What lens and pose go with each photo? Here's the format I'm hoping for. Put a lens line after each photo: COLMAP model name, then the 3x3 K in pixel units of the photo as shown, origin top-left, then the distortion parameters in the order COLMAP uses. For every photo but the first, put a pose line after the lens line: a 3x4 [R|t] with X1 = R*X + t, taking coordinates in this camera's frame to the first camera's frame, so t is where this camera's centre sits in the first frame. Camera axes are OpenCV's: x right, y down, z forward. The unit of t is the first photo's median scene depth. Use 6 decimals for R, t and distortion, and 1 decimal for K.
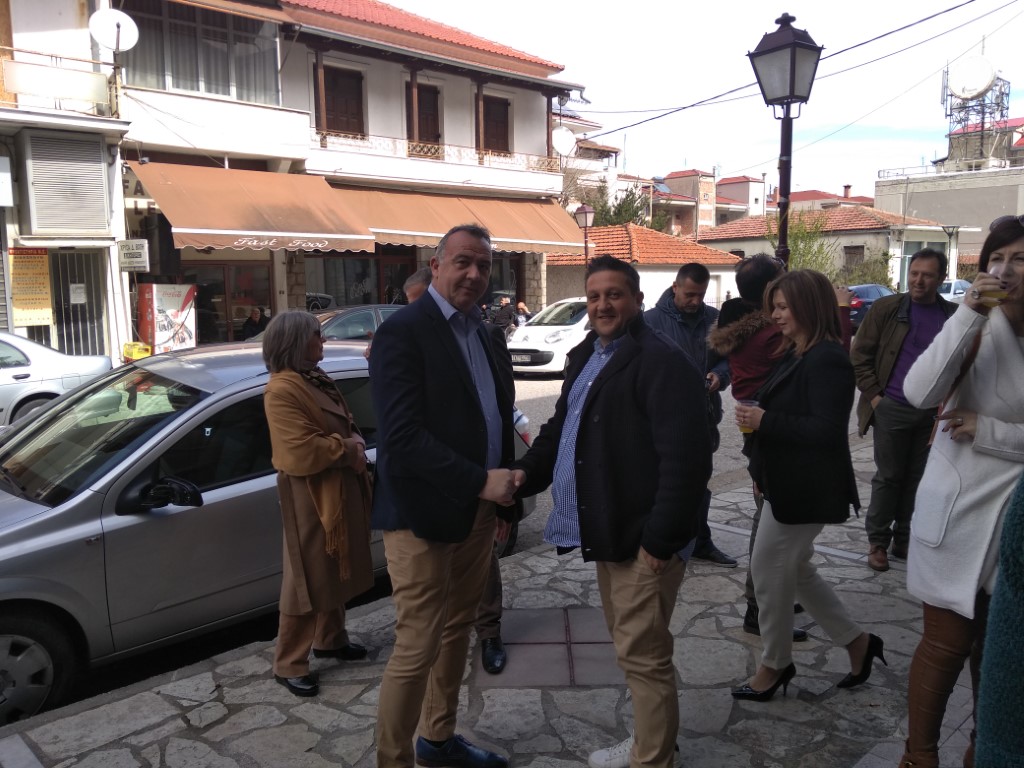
lens RADIAL K [[824.9, 0, 496.2], [0, 824.9, 393.4], [0, 0, 1]] dist [0.071627, -0.111121]
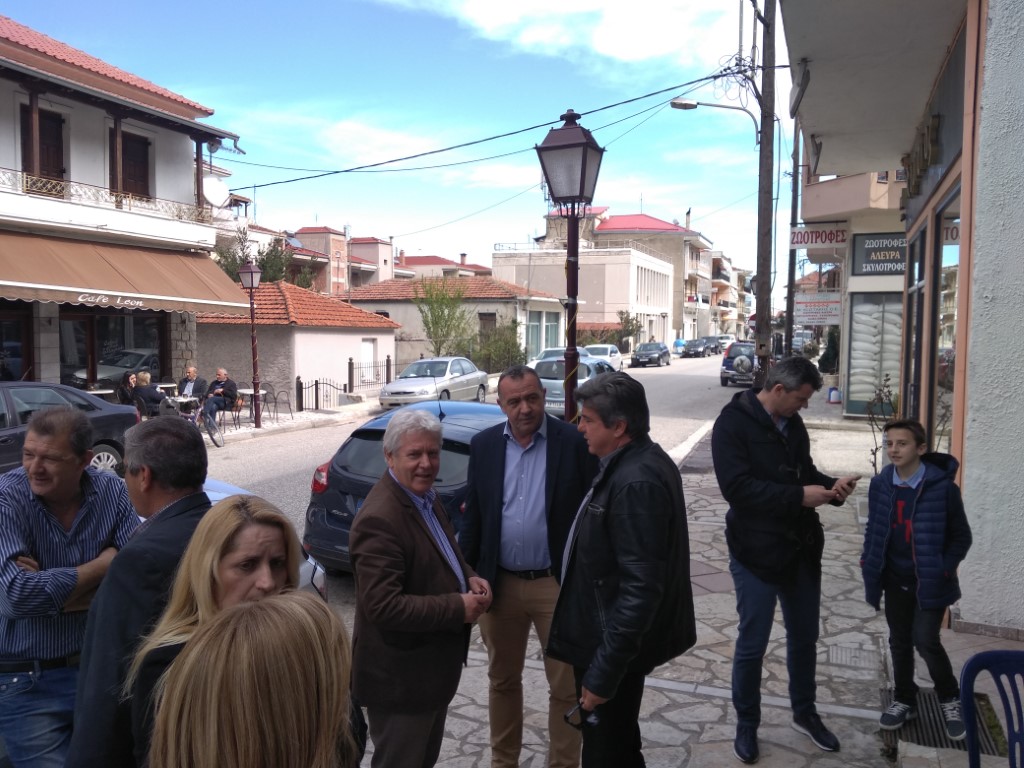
lens RADIAL K [[824.9, 0, 512.9], [0, 824.9, 401.5], [0, 0, 1]] dist [0.071627, -0.111121]
pose [[0.895708, -0.012179, 0.444476, -0.033745], [0.035938, 0.998337, -0.045066, -0.019238], [-0.443188, 0.056340, 0.894656, 0.046697]]
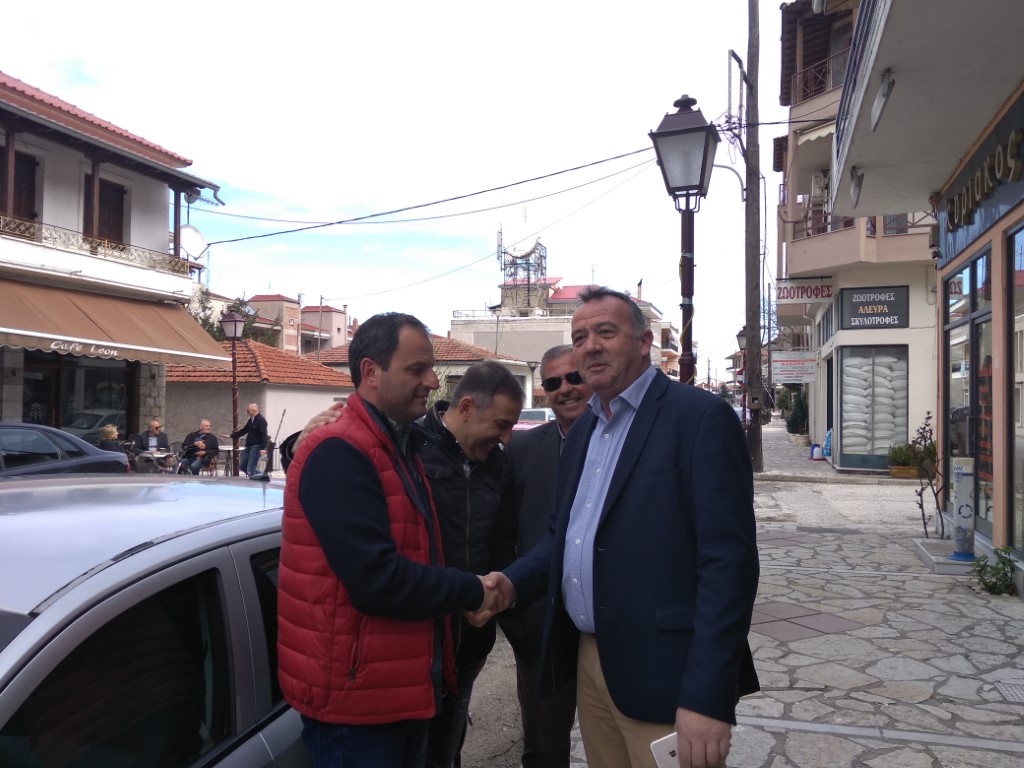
lens RADIAL K [[824.9, 0, 514.8], [0, 824.9, 400.9], [0, 0, 1]] dist [0.071627, -0.111121]
pose [[0.864758, 0.024475, 0.501592, -0.058461], [0.046401, 0.990645, -0.128336, -0.007254], [-0.500040, 0.134254, 0.855532, 0.090739]]
